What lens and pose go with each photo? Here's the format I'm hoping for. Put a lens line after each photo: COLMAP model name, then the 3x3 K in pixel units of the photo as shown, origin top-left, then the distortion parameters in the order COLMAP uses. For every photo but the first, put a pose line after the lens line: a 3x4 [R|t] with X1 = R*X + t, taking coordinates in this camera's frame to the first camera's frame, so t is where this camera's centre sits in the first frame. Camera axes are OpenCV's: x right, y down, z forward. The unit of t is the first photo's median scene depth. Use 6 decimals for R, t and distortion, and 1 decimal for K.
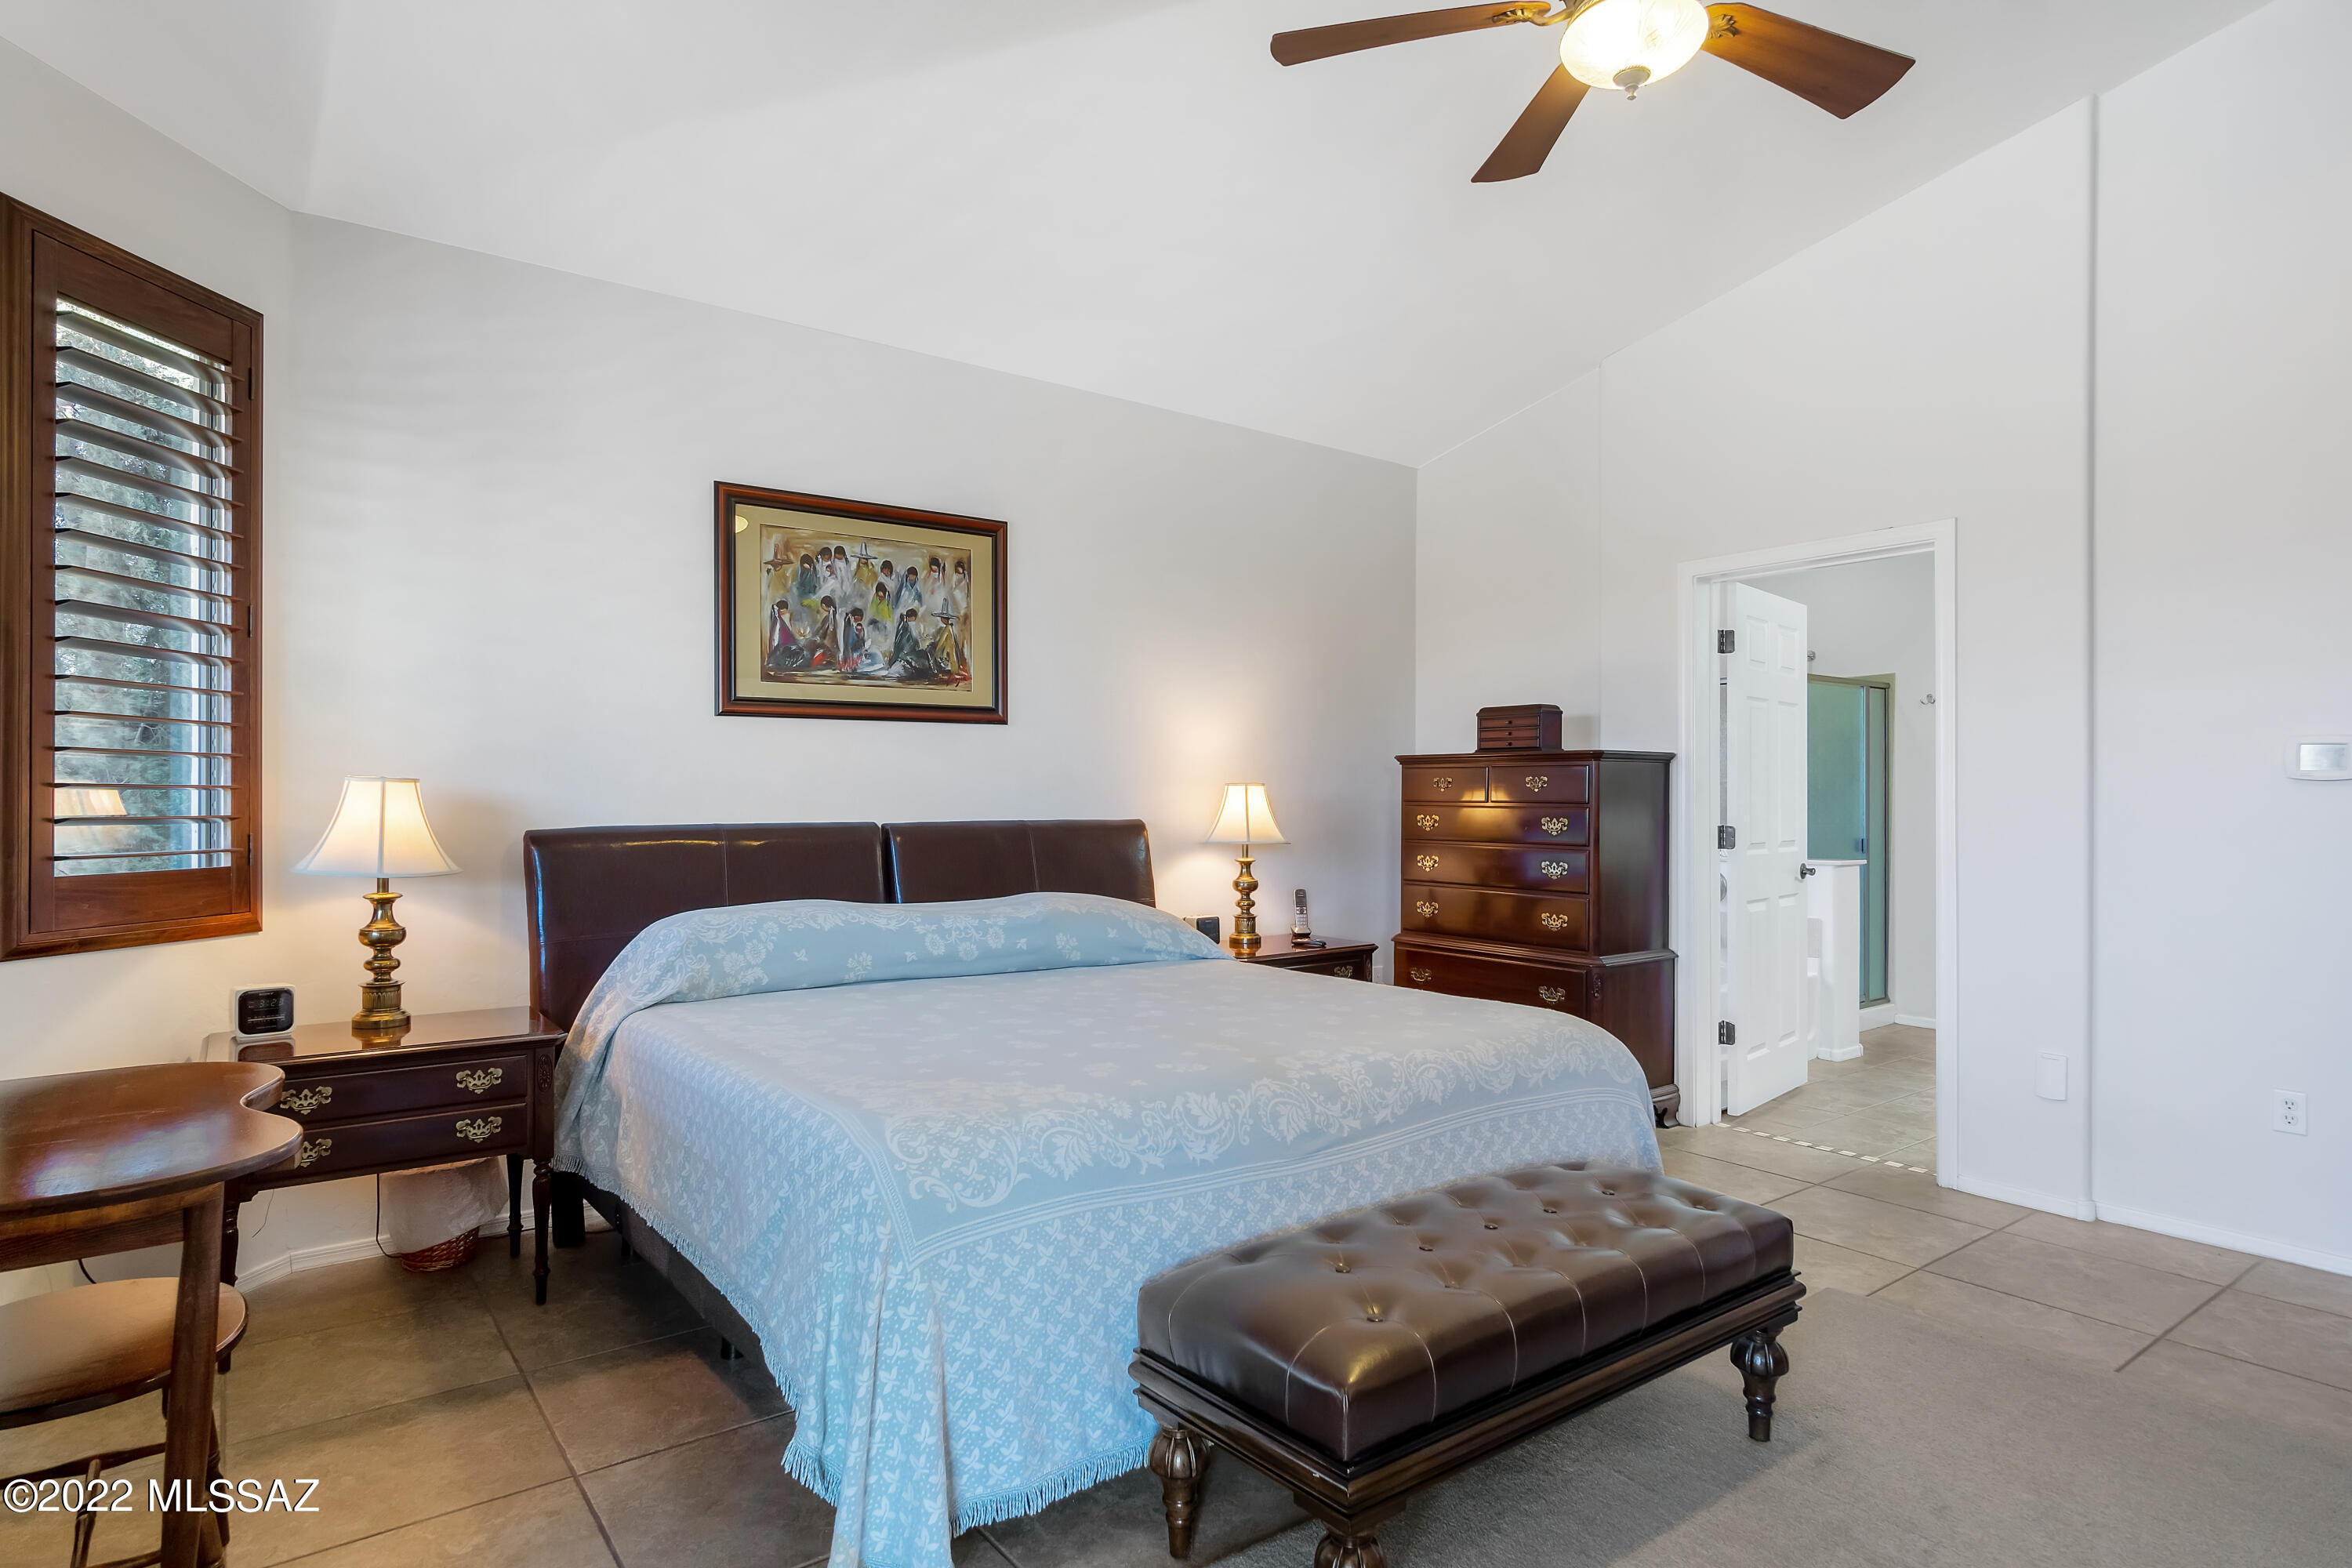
lens RADIAL K [[1248.2, 0, 1173.9], [0, 1248.2, 755.5], [0, 0, 1]] dist [0.001175, 0.000303]
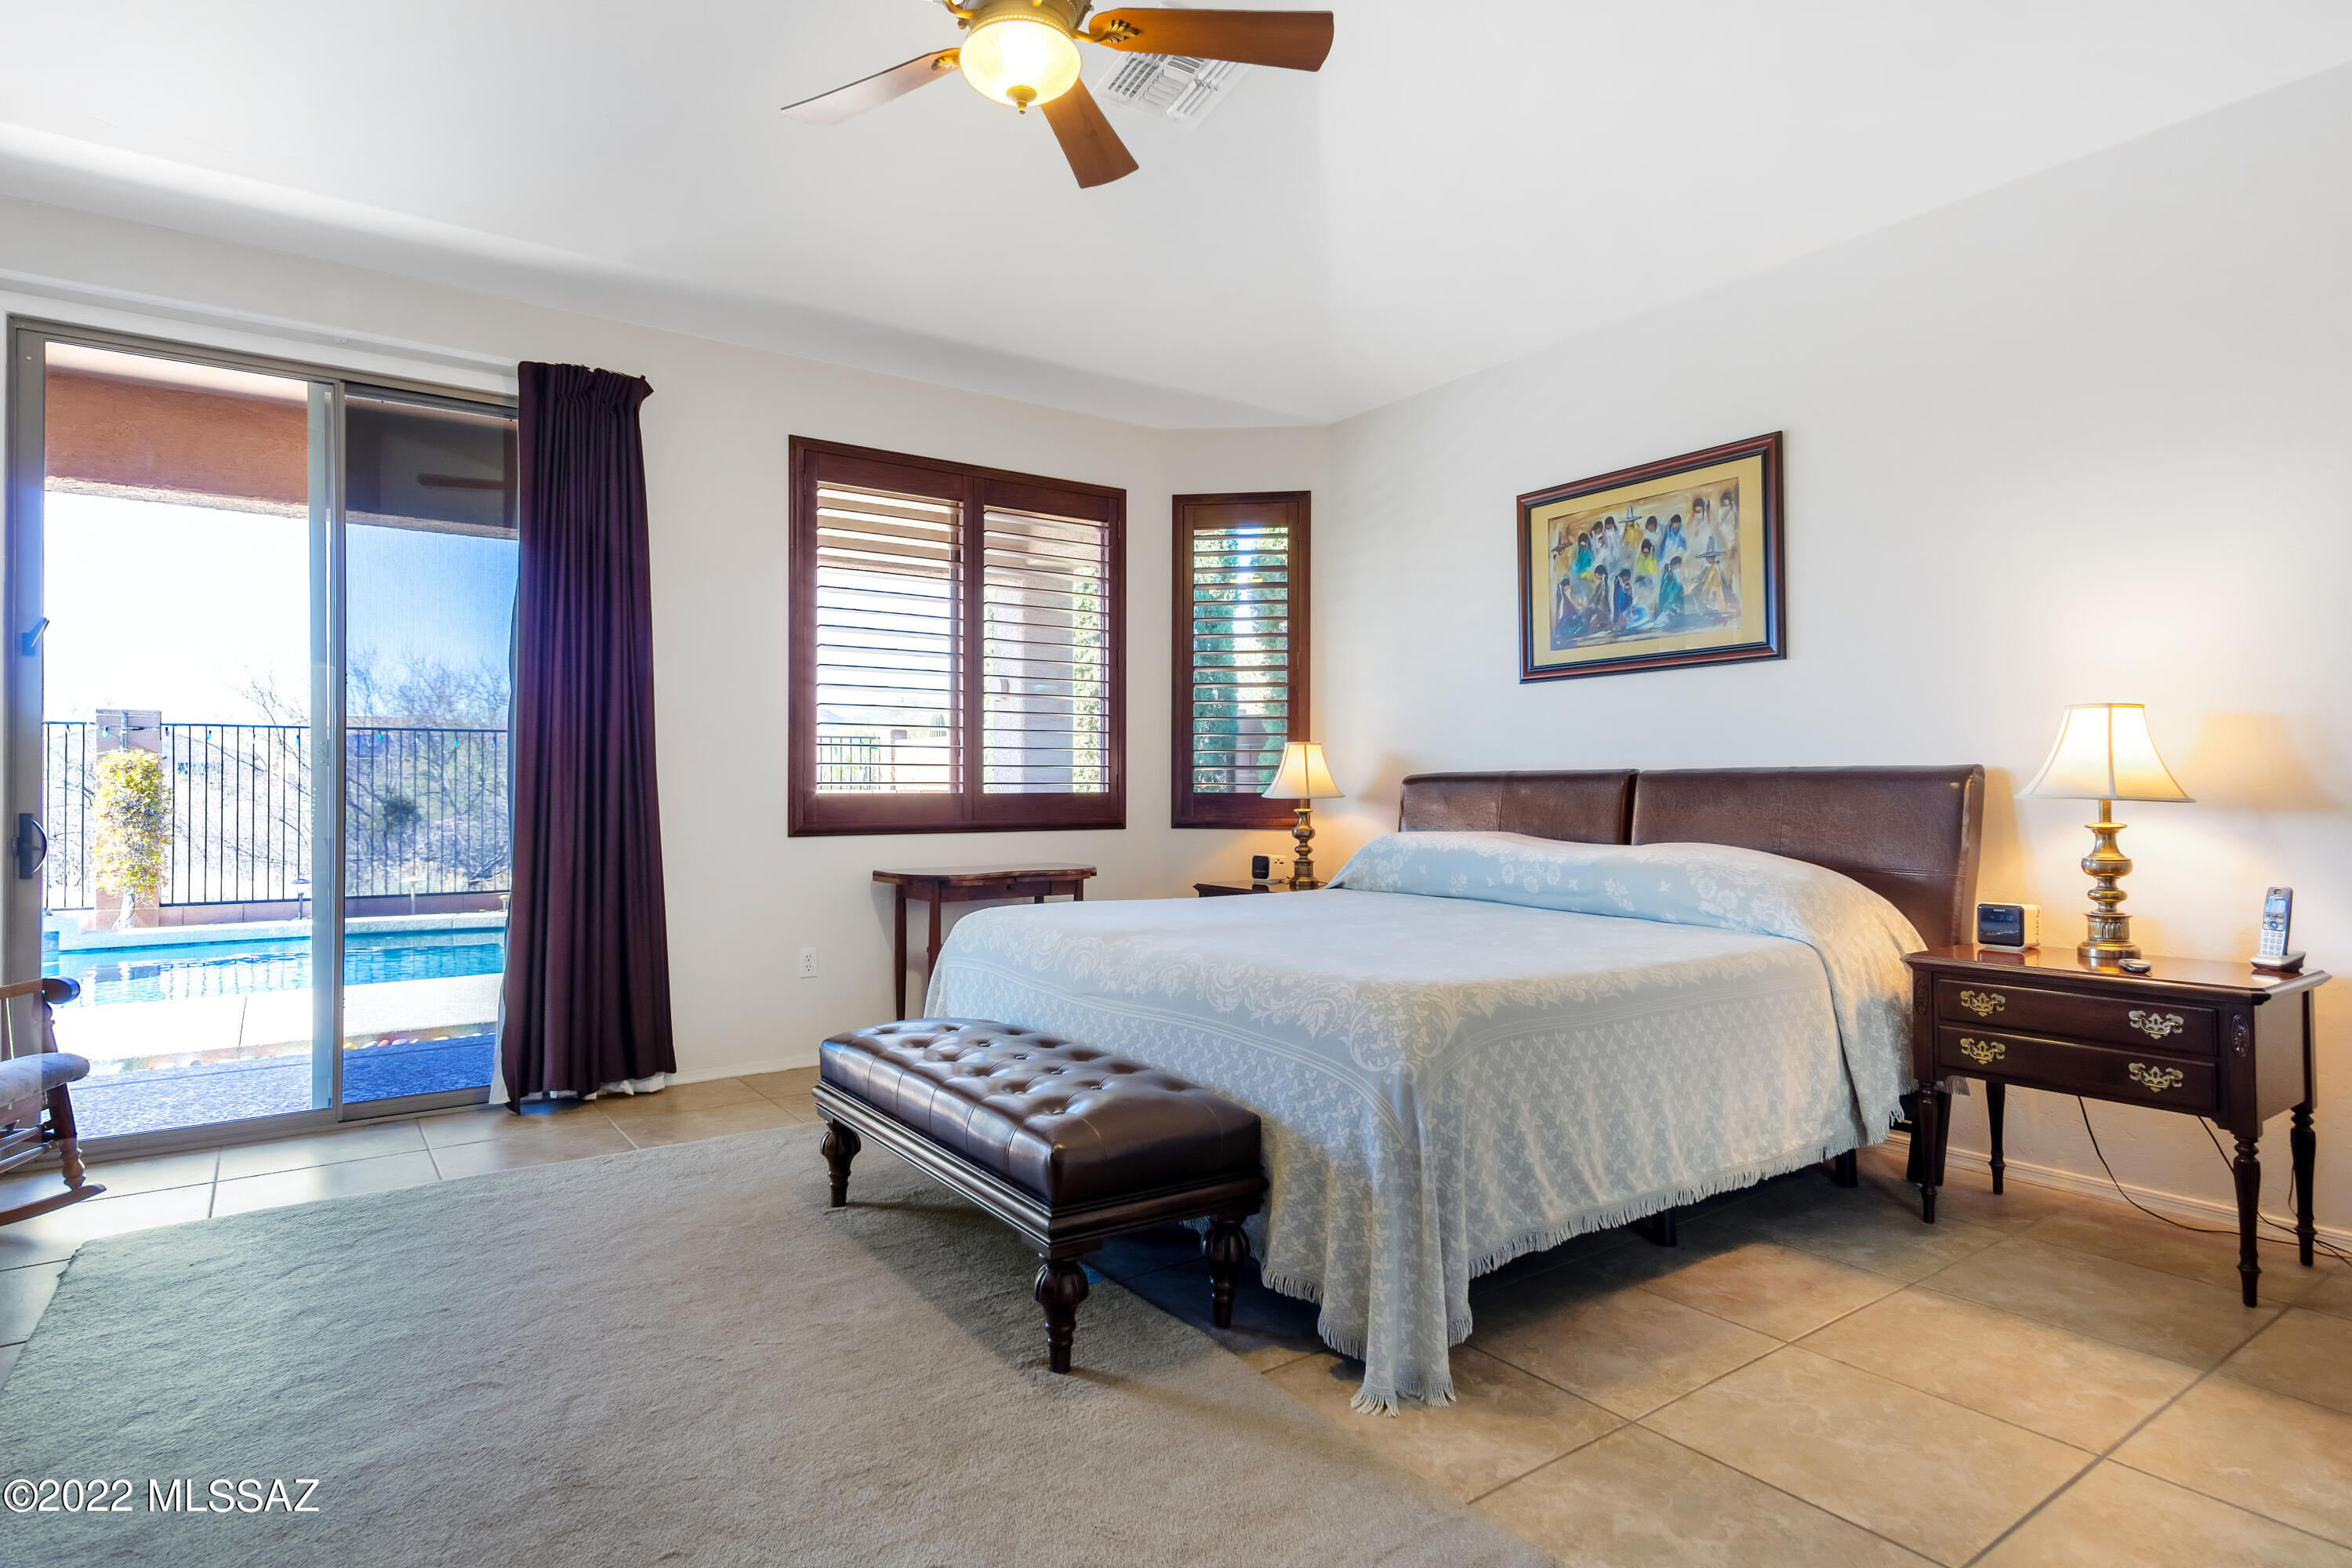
lens RADIAL K [[1244.9, 0, 1176.0], [0, 1244.9, 784.0], [0, 0, 1]] dist [0.000002, 0.000040]
pose [[-0.024327, 0.020877, -0.999486, 0.825856], [0.066611, 0.997594, 0.019216, 0.020552], [0.997482, -0.066110, -0.025659, 0.617211]]
